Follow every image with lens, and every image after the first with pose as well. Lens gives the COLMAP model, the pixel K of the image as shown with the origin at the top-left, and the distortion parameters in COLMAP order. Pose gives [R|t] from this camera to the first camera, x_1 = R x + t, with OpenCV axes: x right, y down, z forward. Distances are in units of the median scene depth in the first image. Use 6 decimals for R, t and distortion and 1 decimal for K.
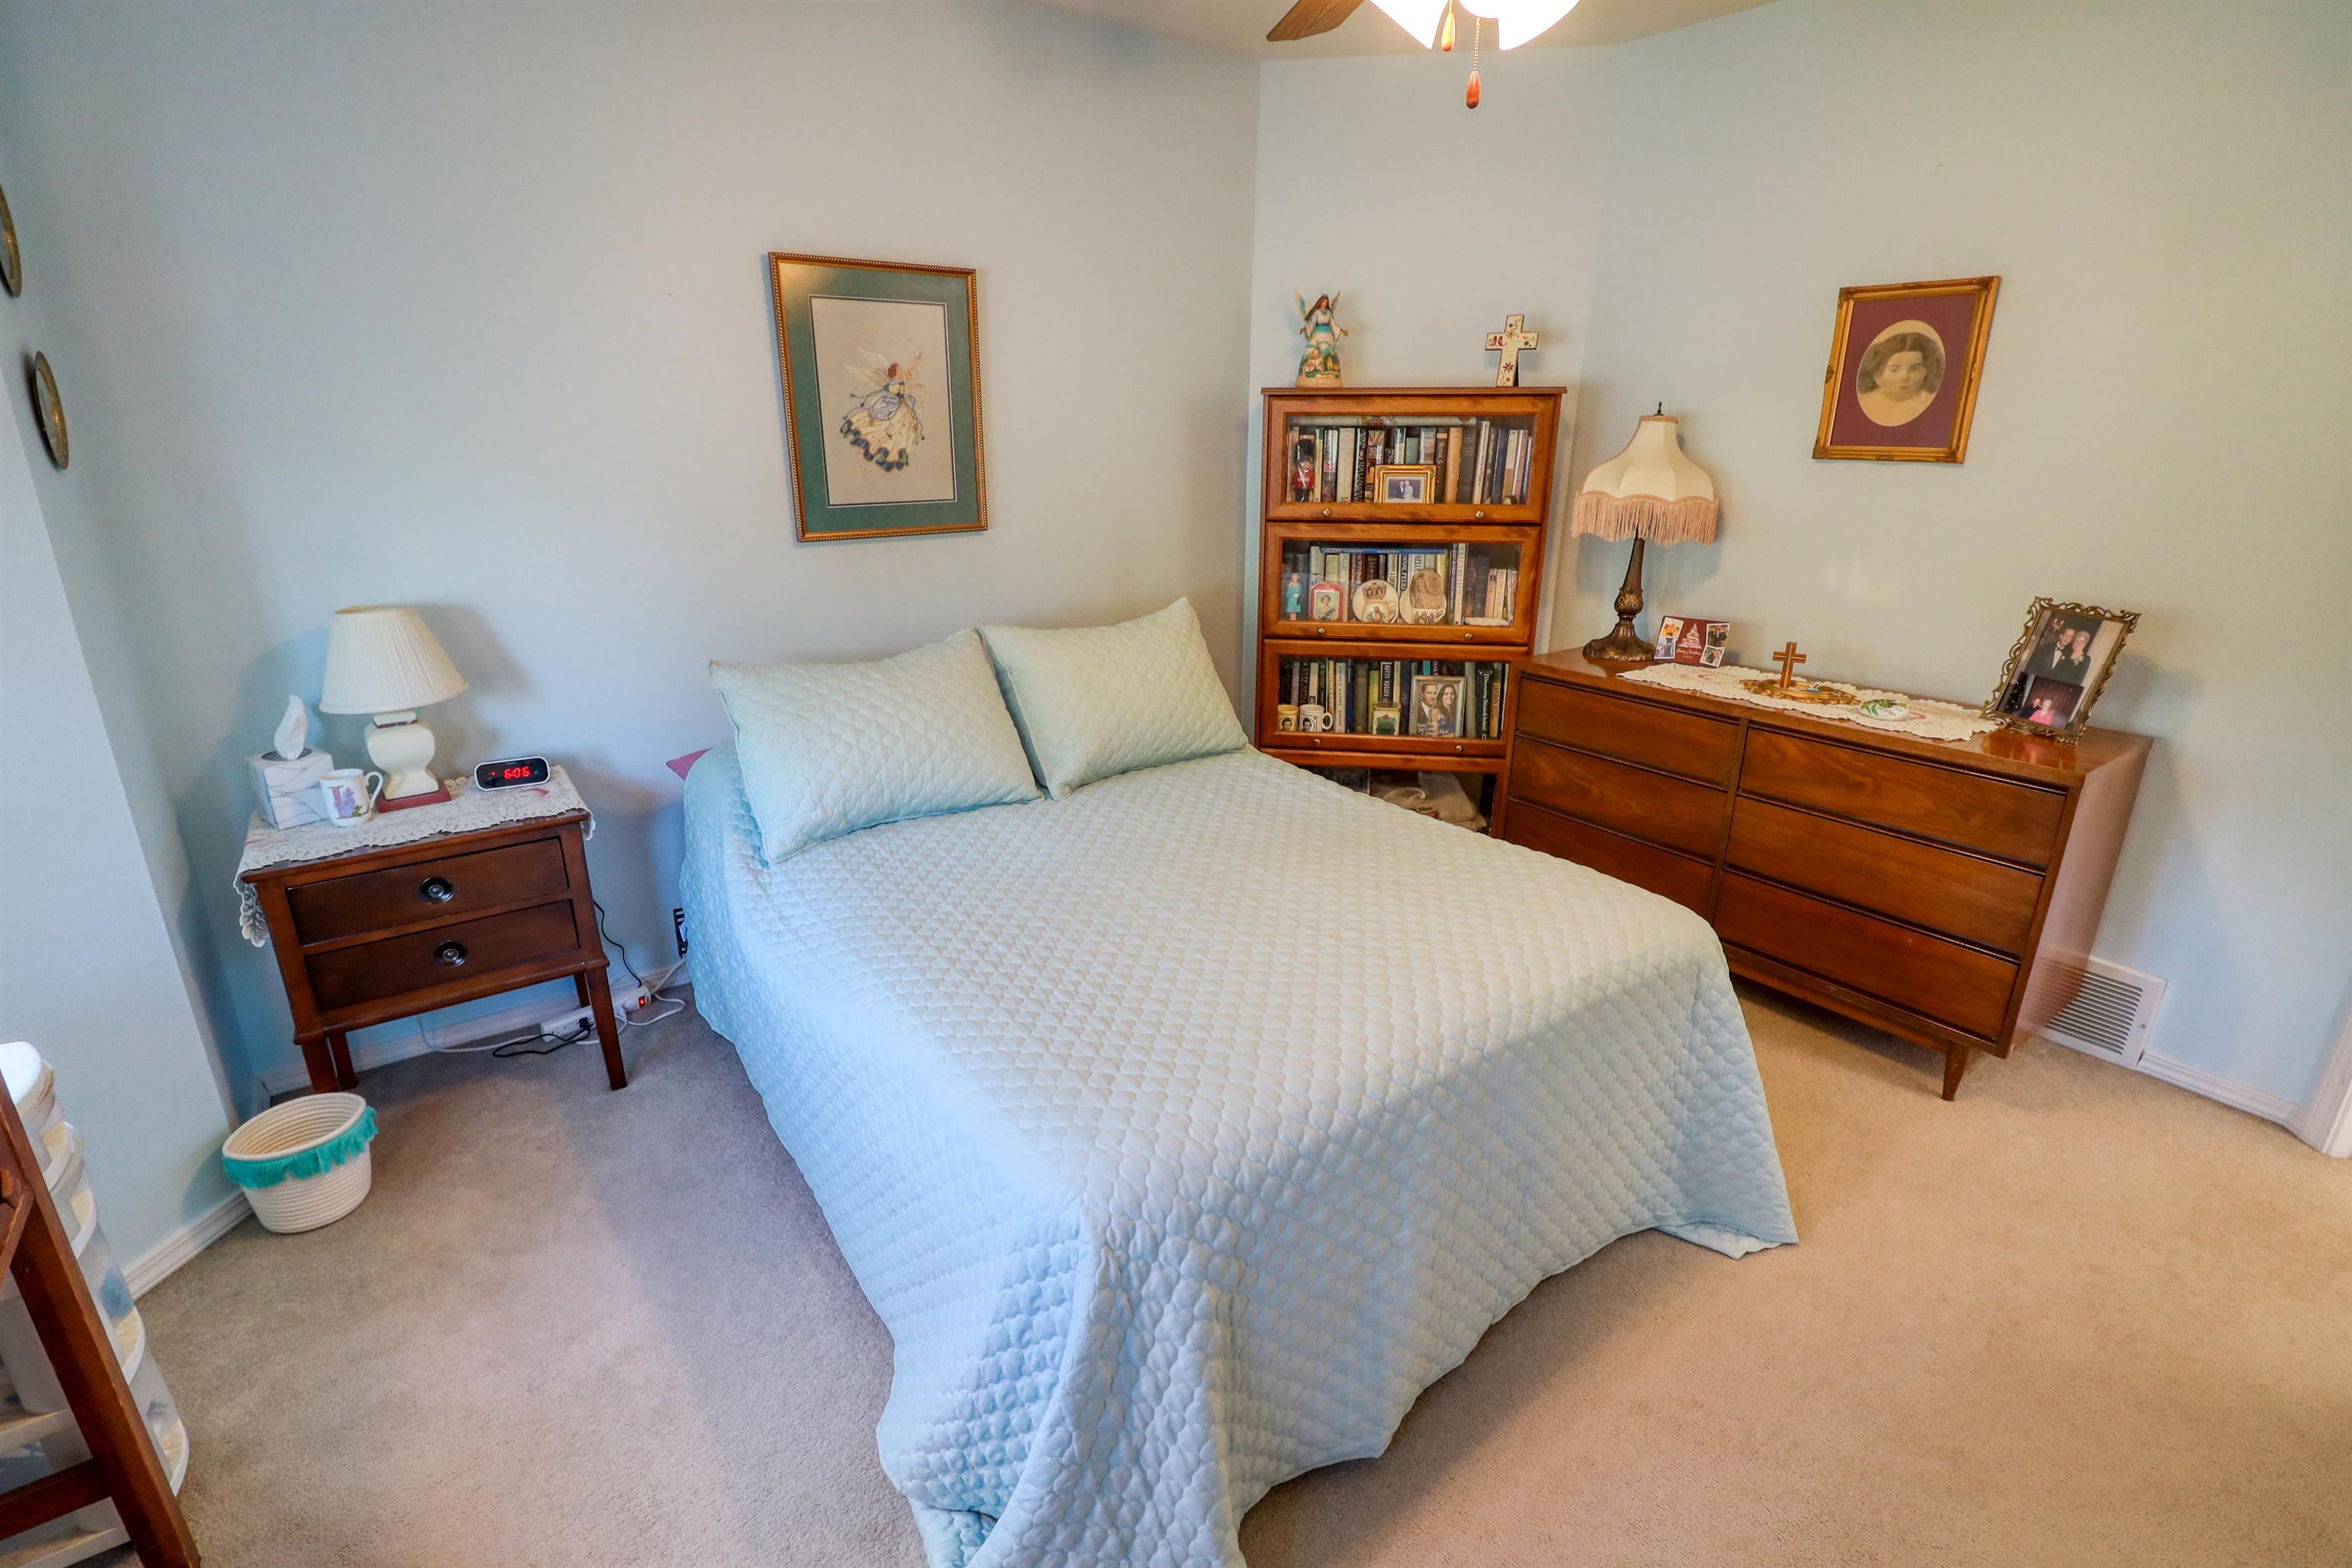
lens RADIAL K [[1085.9, 0, 1170.1], [0, 1085.9, 772.0], [0, 0, 1]] dist [0.001787, -0.014268]
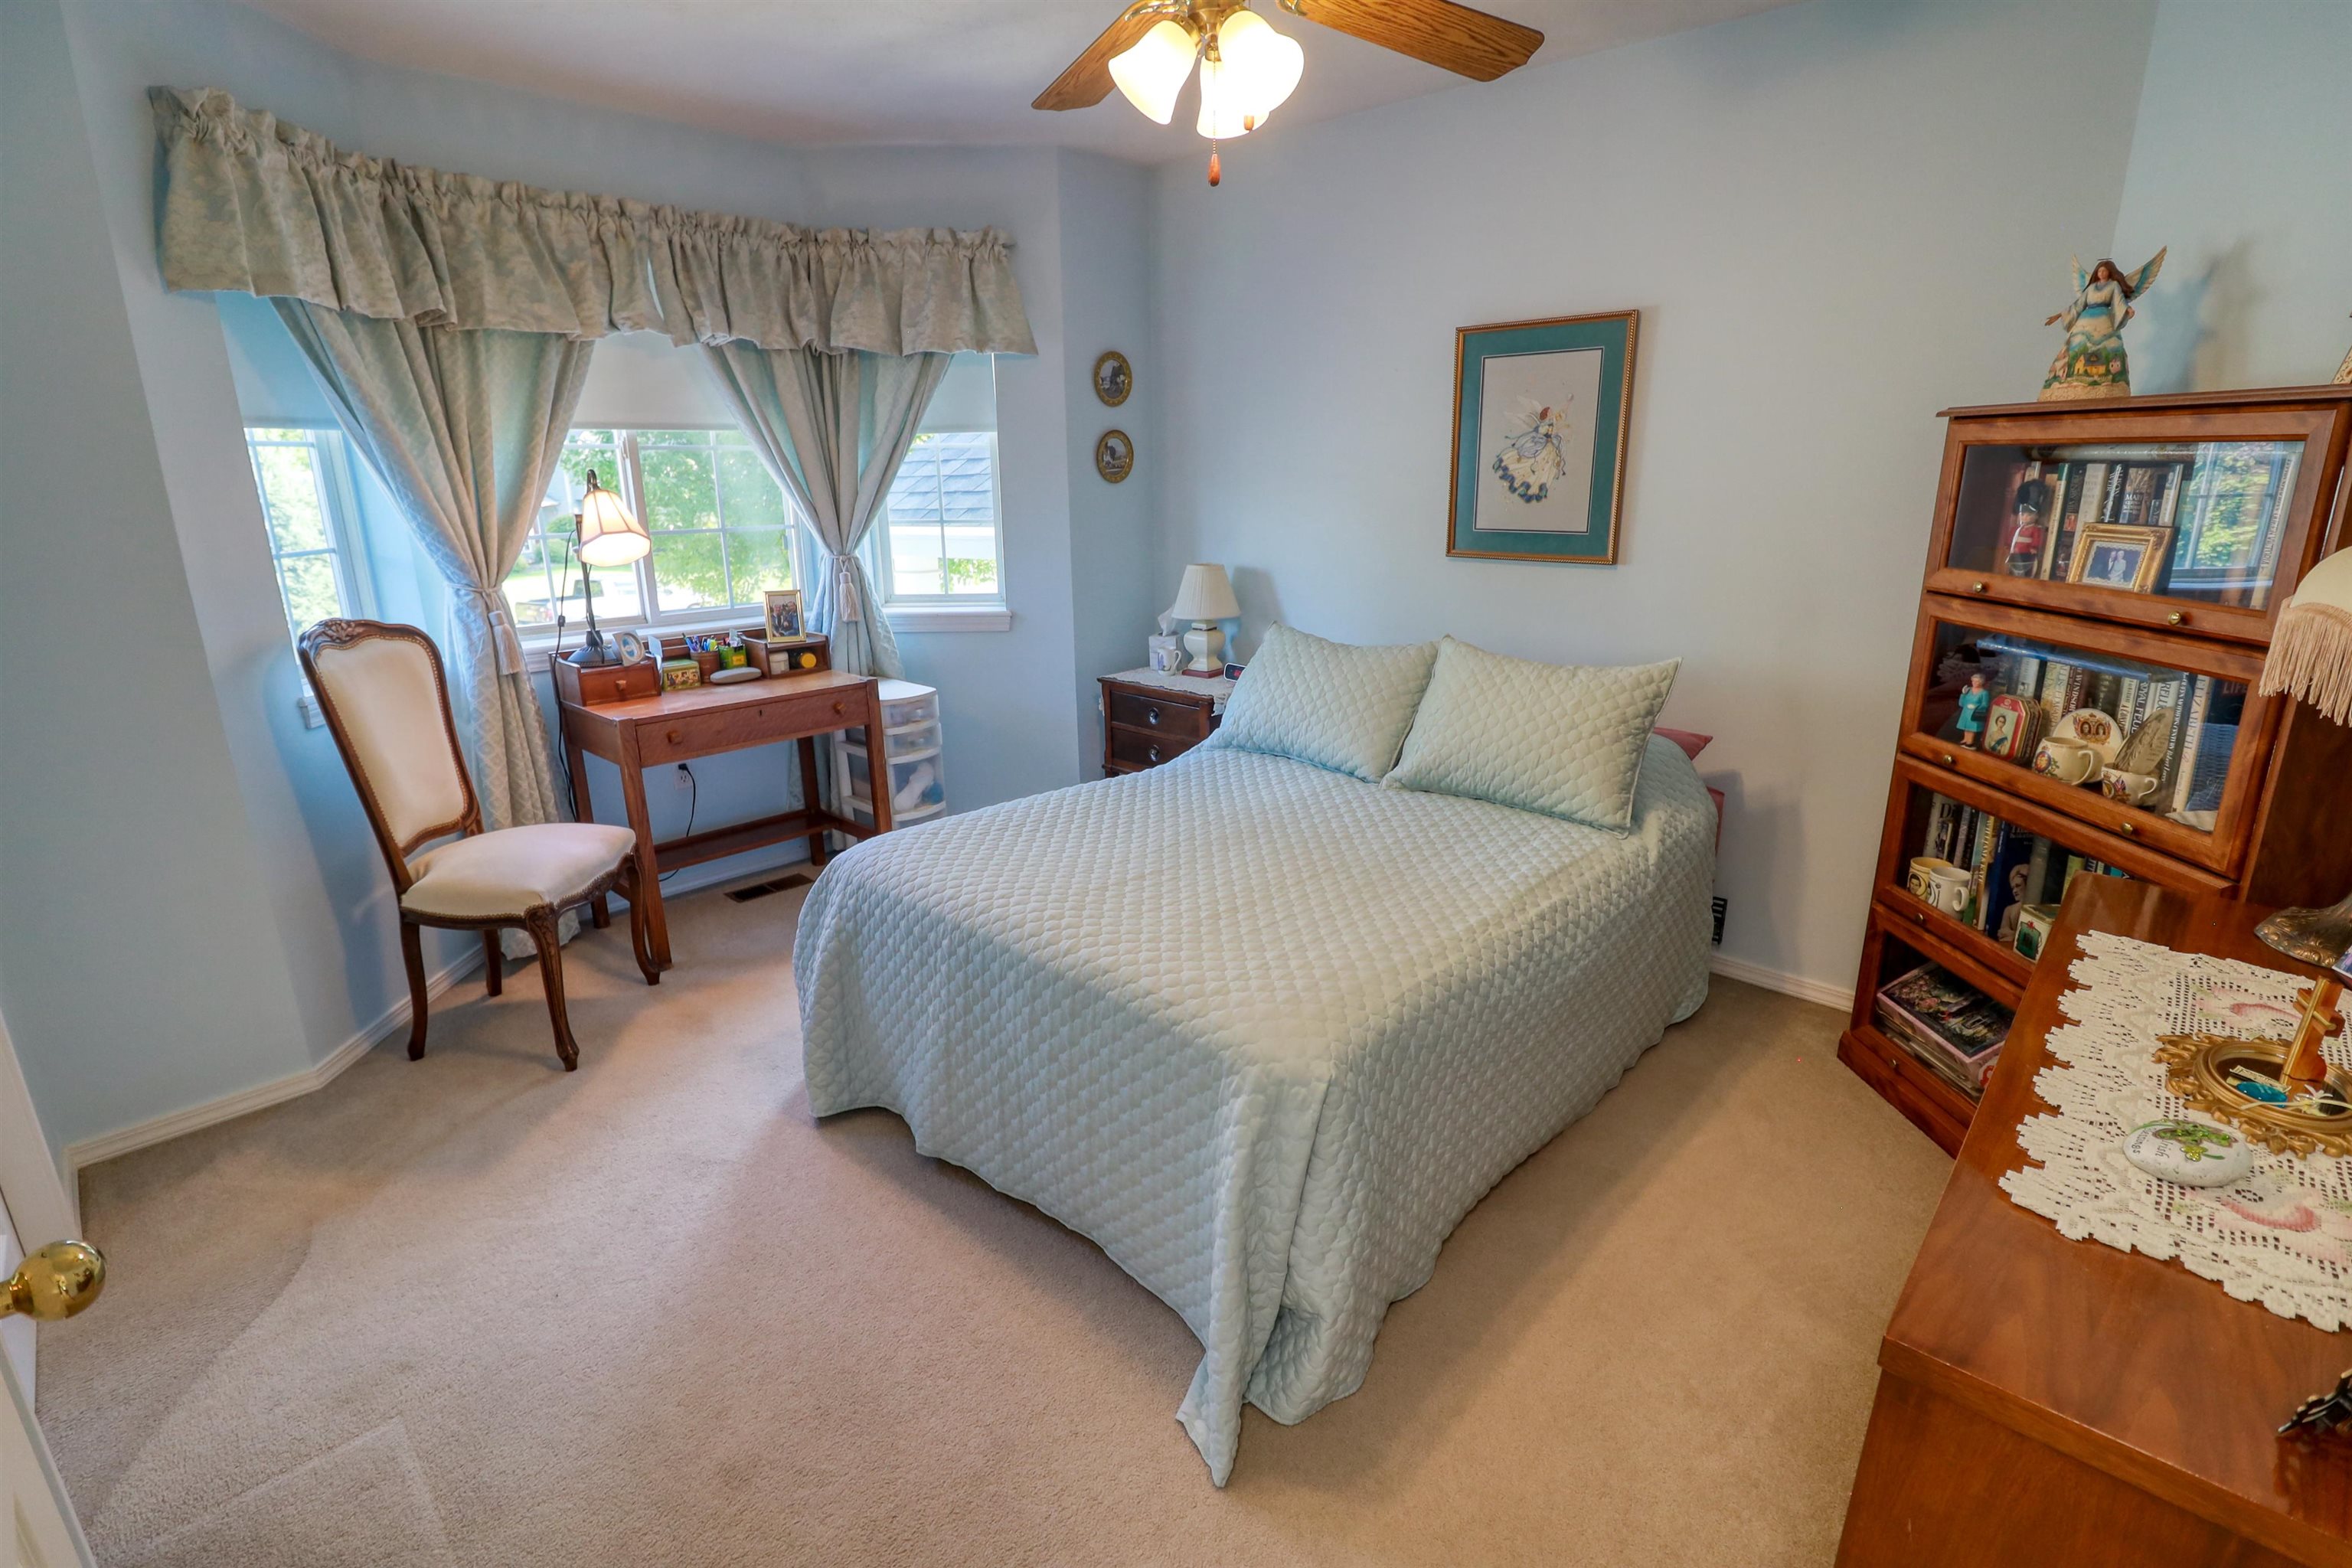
lens RADIAL K [[1085.9, 0, 1170.1], [0, 1085.9, 772.0], [0, 0, 1]] dist [0.001787, -0.014268]
pose [[0.166719, 0.263755, -0.950073, 0.826263], [-0.292261, 0.933476, 0.207861, -0.143134], [0.941694, 0.243015, 0.232714, 0.460414]]
